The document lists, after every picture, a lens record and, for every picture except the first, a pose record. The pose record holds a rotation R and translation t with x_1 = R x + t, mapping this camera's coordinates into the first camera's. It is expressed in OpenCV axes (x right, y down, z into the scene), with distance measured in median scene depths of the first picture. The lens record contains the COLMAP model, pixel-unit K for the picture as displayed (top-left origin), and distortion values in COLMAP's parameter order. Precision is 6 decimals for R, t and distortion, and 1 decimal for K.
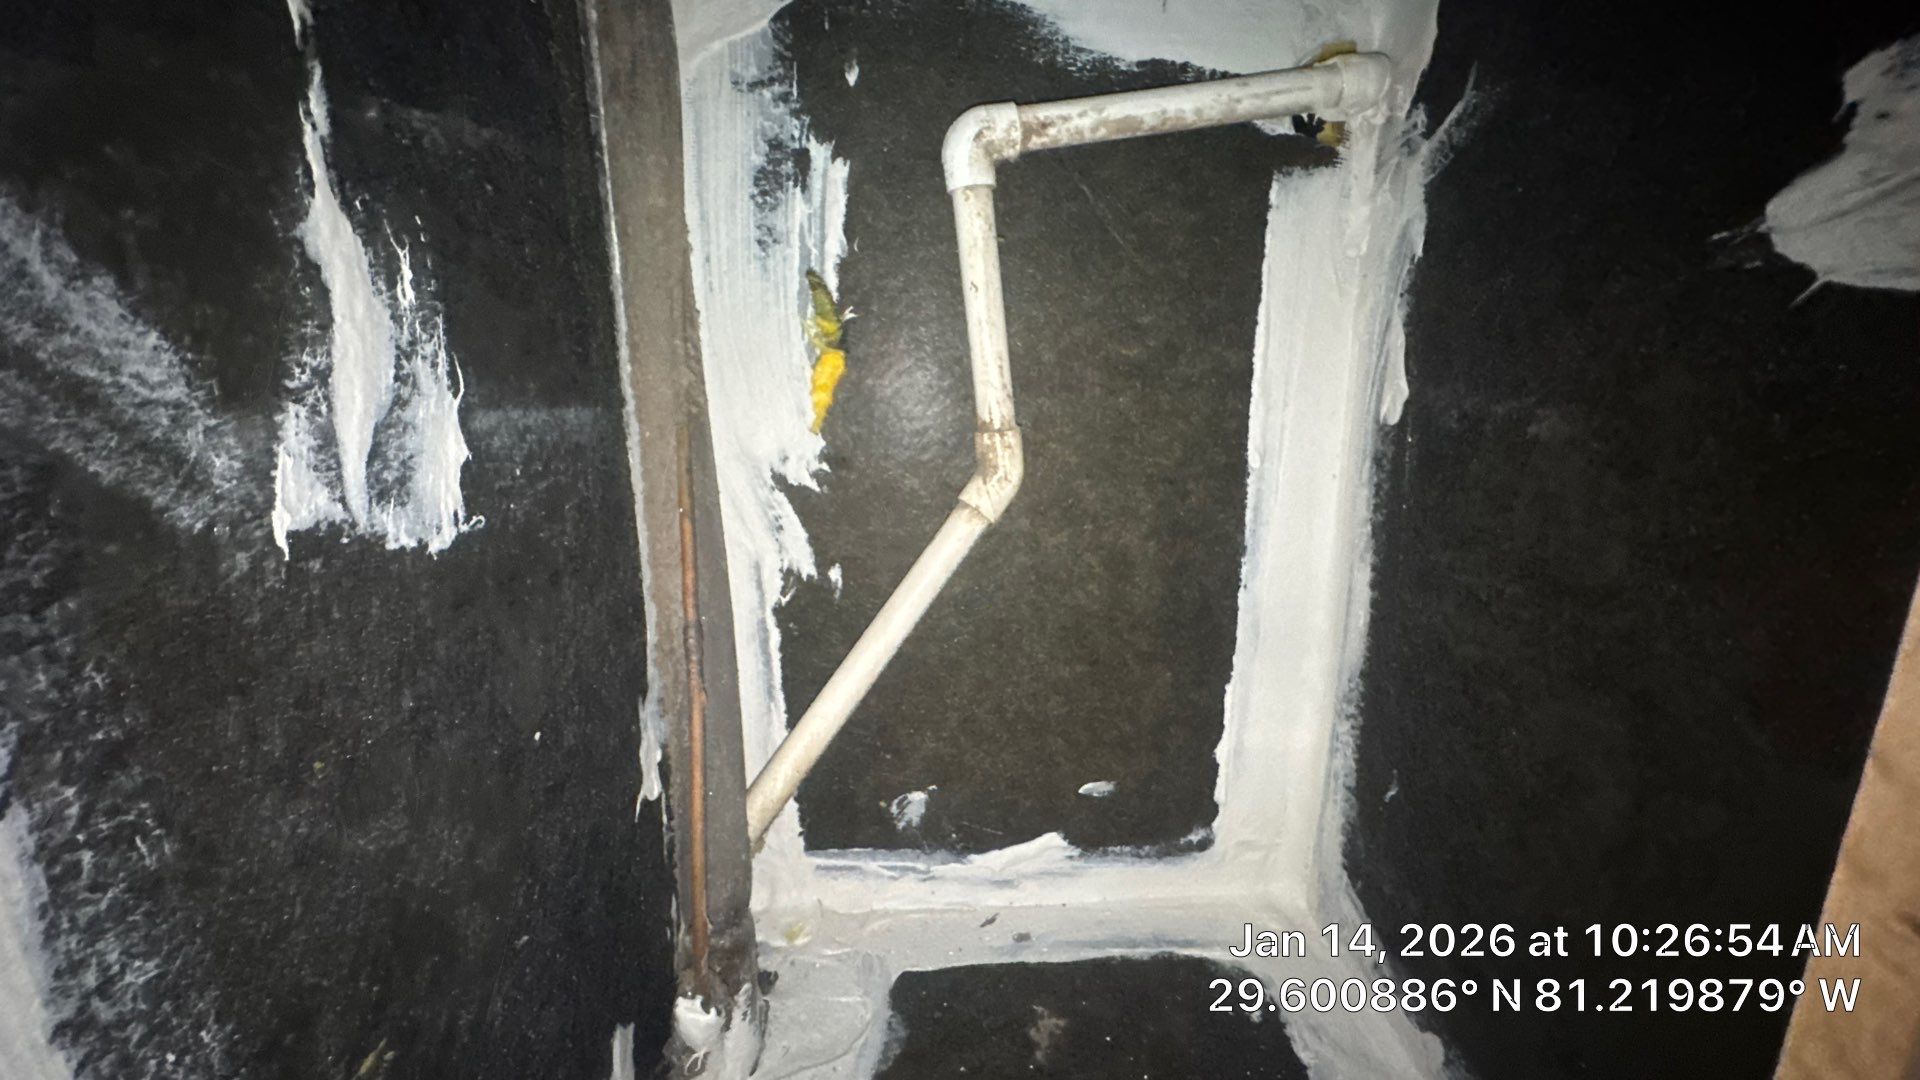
lens RADIAL K [[769.5, 0, 956.9], [0, 769.5, 539.2], [0, 0, 1]] dist [-0.001198, -0.000228]
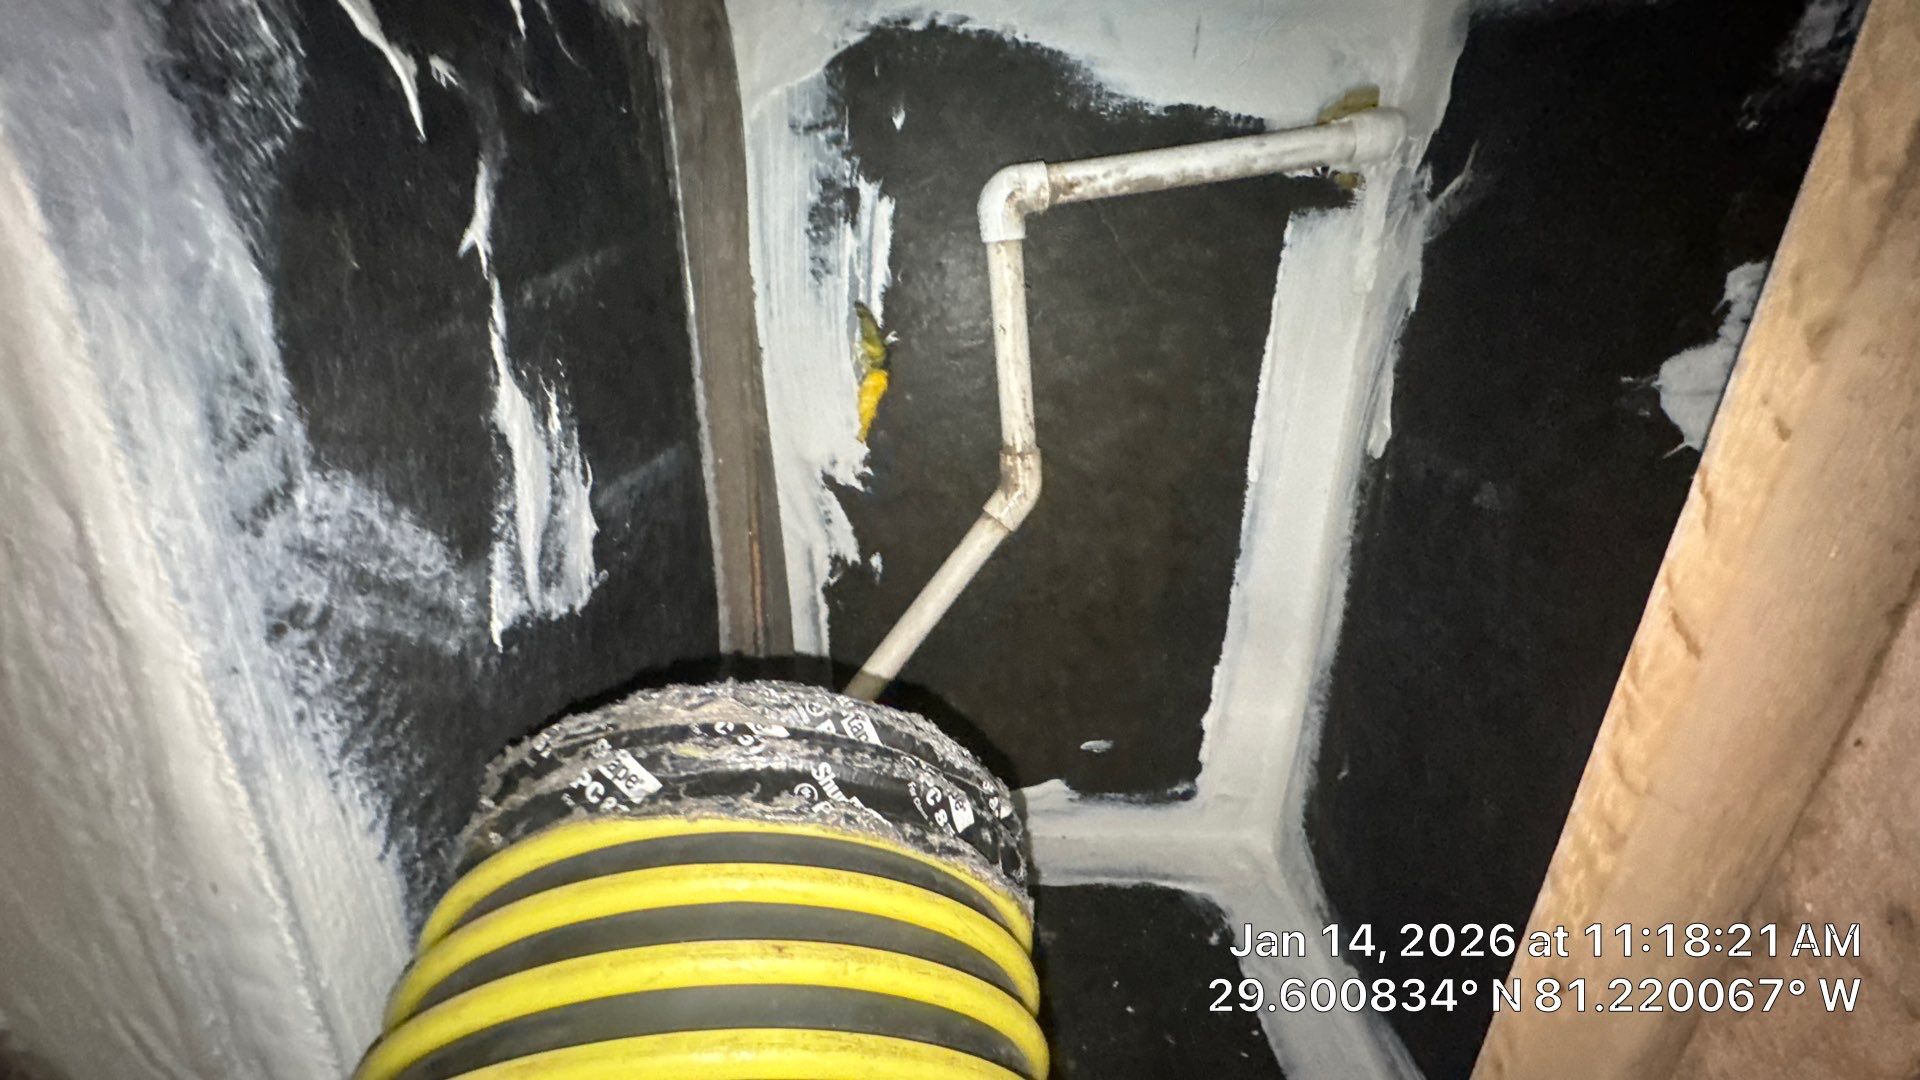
lens RADIAL K [[768.7, 0, 957.8], [0, 768.7, 539.7], [0, 0, 1]] dist [-0.002908, 0.000039]
pose [[0.998041, 0.037678, -0.049946, 0.023048], [-0.030755, 0.990669, 0.132772, -0.160599], [0.054482, -0.130976, 0.989887, -0.145412]]
